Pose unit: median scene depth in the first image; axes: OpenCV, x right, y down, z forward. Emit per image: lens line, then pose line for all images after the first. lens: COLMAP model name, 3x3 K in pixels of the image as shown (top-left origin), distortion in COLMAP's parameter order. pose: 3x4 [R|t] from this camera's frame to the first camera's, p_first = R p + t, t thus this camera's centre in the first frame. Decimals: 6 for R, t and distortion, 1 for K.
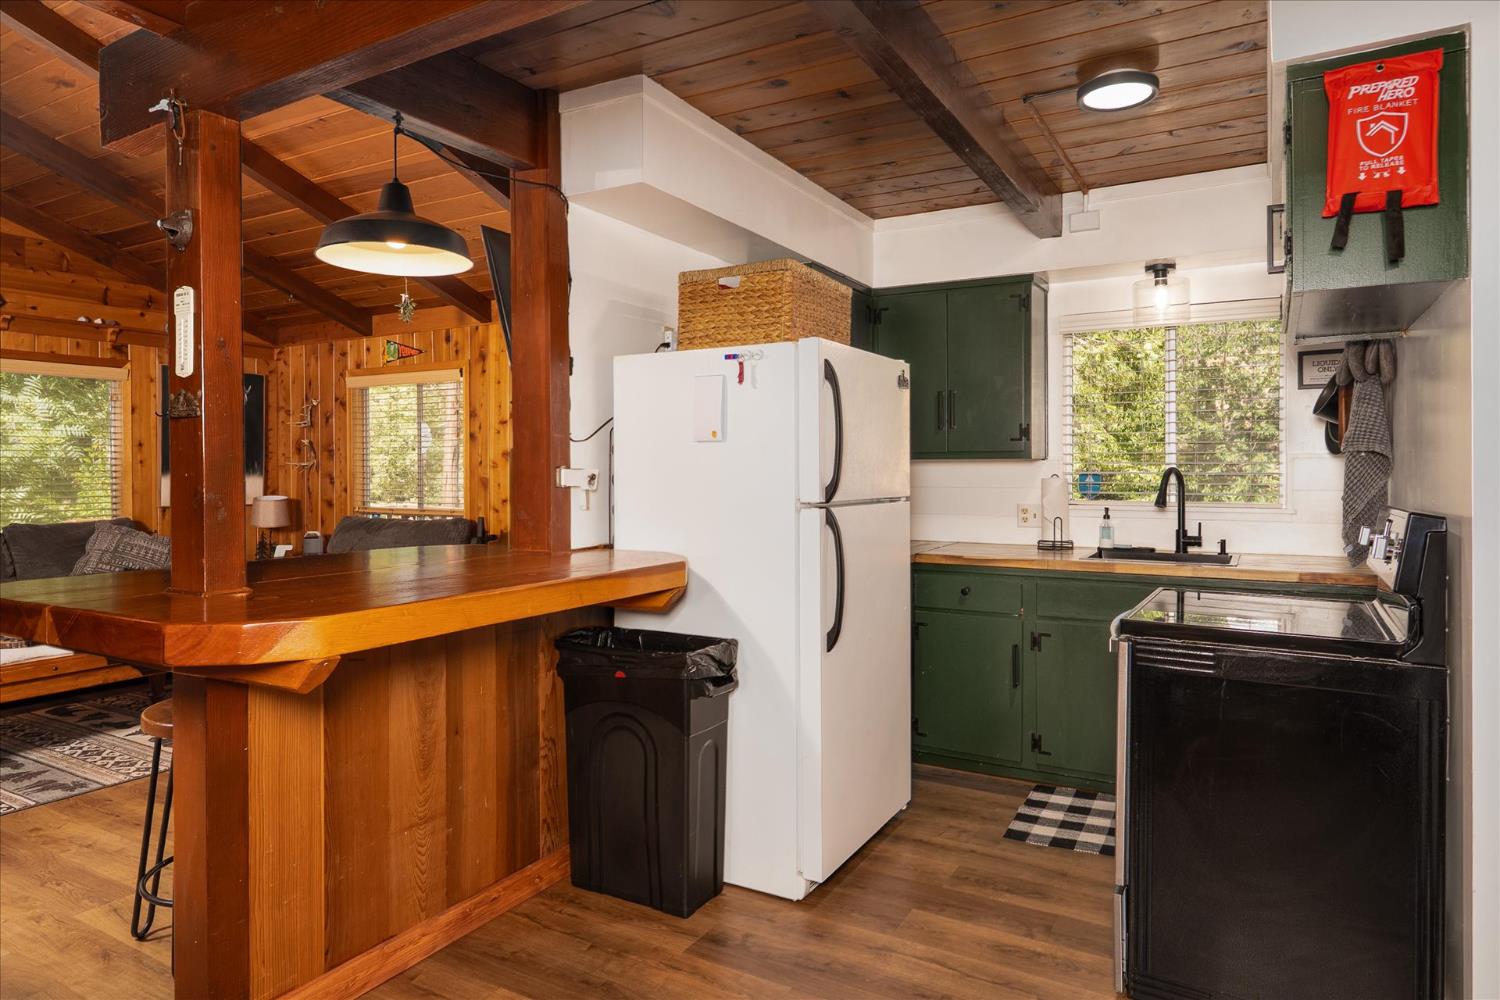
lens RADIAL K [[903.4, 0, 750.0], [0, 903.4, 474.2], [0, 0, 1]] dist [-0.003518, -0.000459]
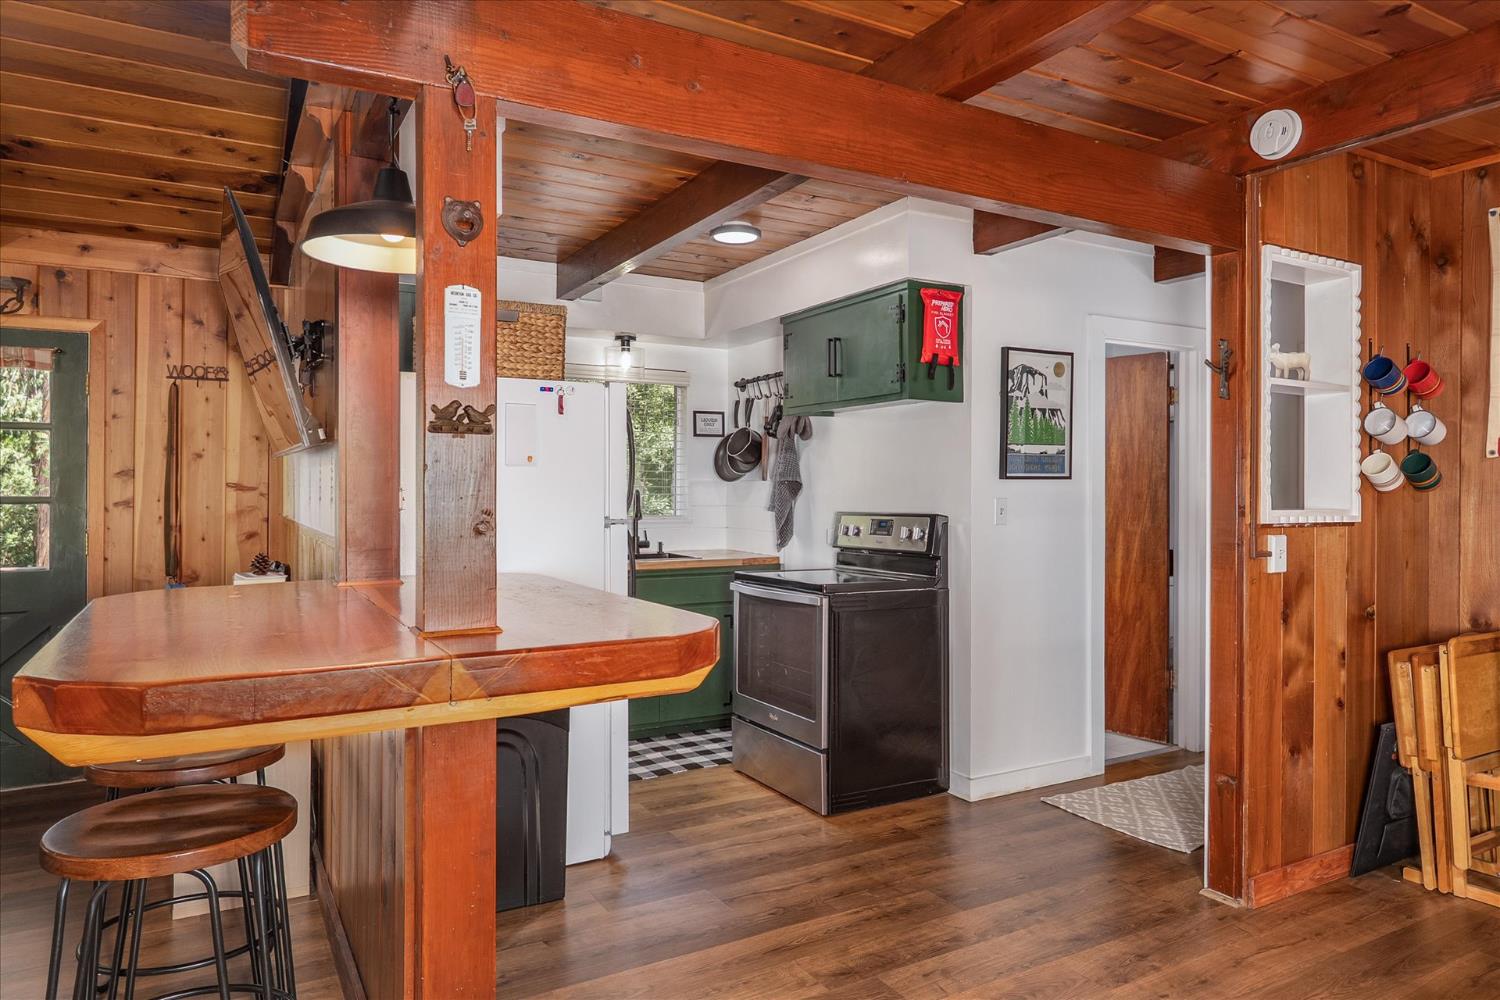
lens RADIAL K [[947.5, 0, 751.6], [0, 947.5, 485.2], [0, 0, 1]] dist [-0.003711, -0.001456]
pose [[0.499508, 0.007698, 0.866275, -0.655671], [0.000031, 0.999960, -0.008903, -0.001826], [-0.866309, 0.004474, 0.499488, 0.151075]]
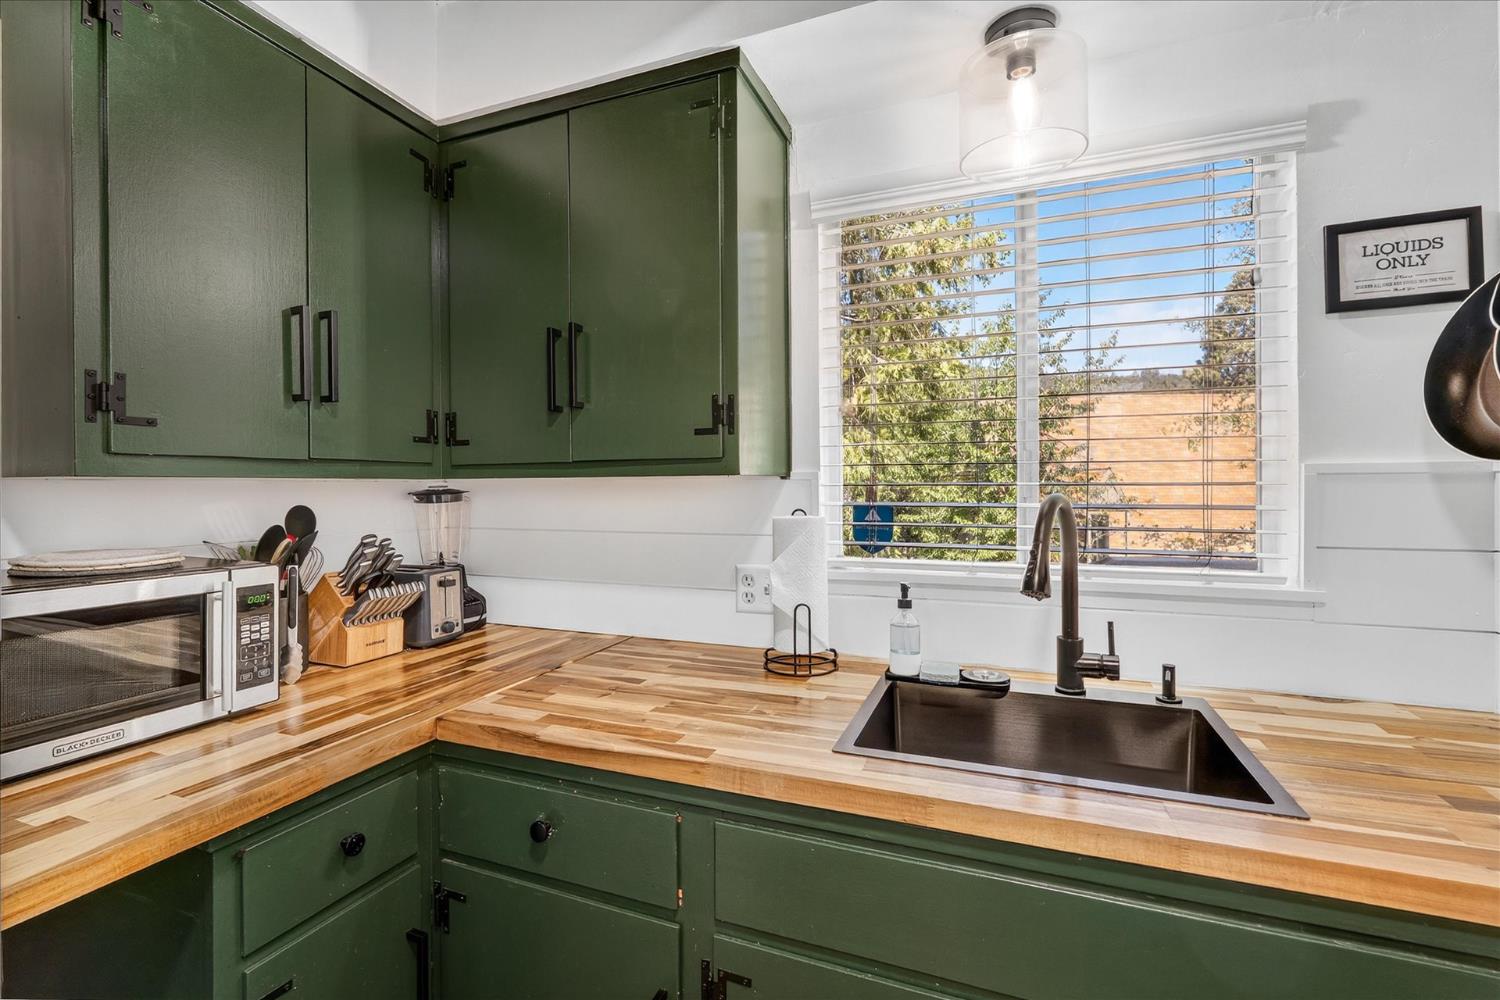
lens RADIAL K [[699.1, 0, 743.1], [0, 699.1, 480.9], [0, 0, 1]] dist [-0.000937, -0.000461]
pose [[0.989178, -0.000670, 0.146716, 0.276305], [0.002988, 0.999874, -0.015578, -0.009494], [-0.146687, 0.015848, 0.989056, 0.695742]]
